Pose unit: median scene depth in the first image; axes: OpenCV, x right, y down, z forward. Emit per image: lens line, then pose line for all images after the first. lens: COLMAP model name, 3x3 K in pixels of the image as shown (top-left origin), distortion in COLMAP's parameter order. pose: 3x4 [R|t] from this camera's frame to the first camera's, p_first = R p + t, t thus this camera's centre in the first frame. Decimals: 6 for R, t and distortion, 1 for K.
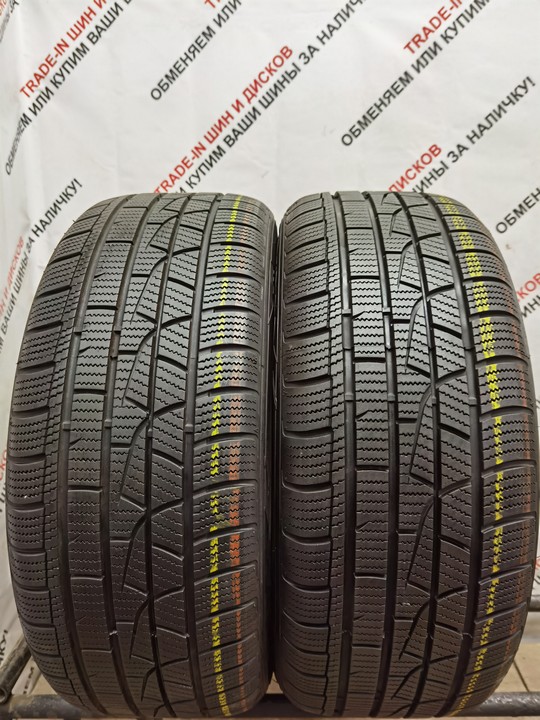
lens RADIAL K [[580.4, 0, 272.4], [0, 580.4, 357.3], [0, 0, 1]] dist [0.003345, 0.001784]
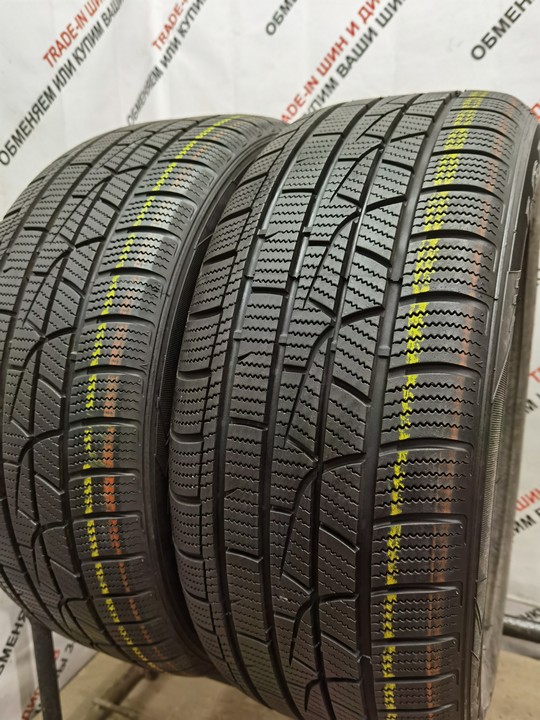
lens RADIAL K [[587.8, 0, 272.5], [0, 587.8, 356.3], [0, 0, 1]] dist [-0.007214, -0.003384]
pose [[0.914121, 0.080424, -0.397386, 0.494990], [-0.062623, 0.996374, 0.057596, 0.046876], [0.400577, -0.027765, 0.915842, 0.258262]]
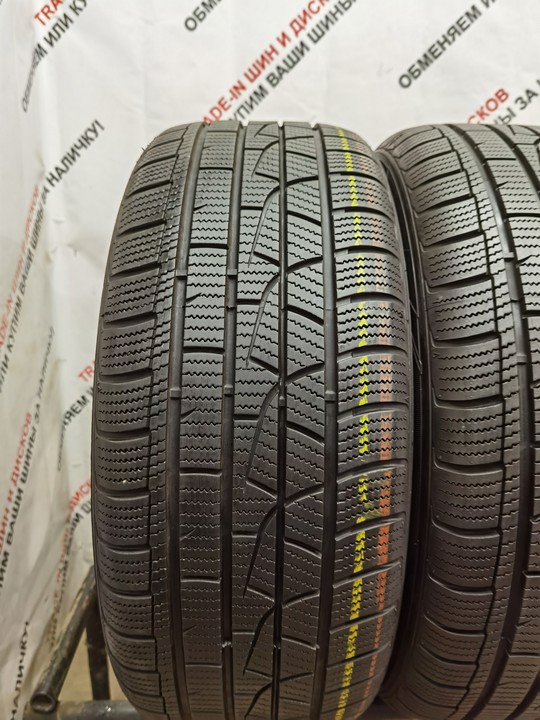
lens RADIAL K [[587.8, 0, 272.5], [0, 587.8, 356.3], [0, 0, 1]] dist [-0.007214, -0.003384]
pose [[0.999132, 0.004750, 0.041381, -0.245599], [-0.006422, 0.999164, 0.040378, 0.033451], [-0.041154, -0.040609, 0.998327, 0.186799]]
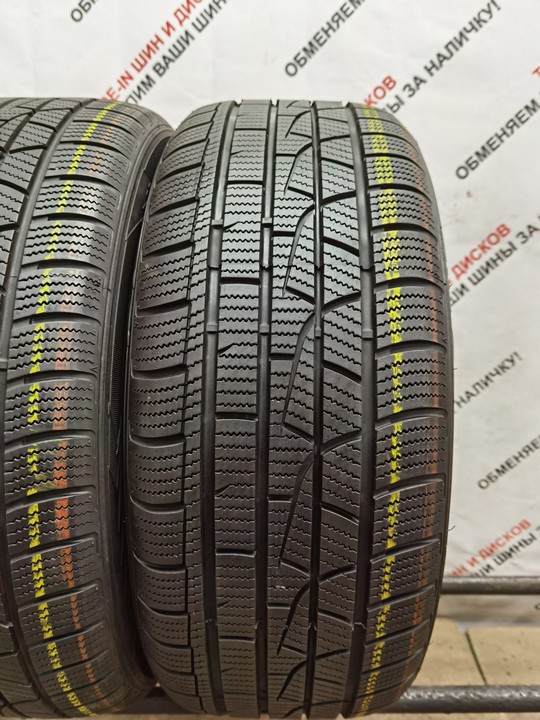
lens RADIAL K [[587.8, 0, 272.5], [0, 587.8, 356.3], [0, 0, 1]] dist [-0.007214, -0.003384]
pose [[0.999831, 0.009548, 0.015682, 0.197776], [-0.010017, 0.999498, 0.030053, 0.081123], [-0.015387, -0.030205, 0.999425, 0.199123]]
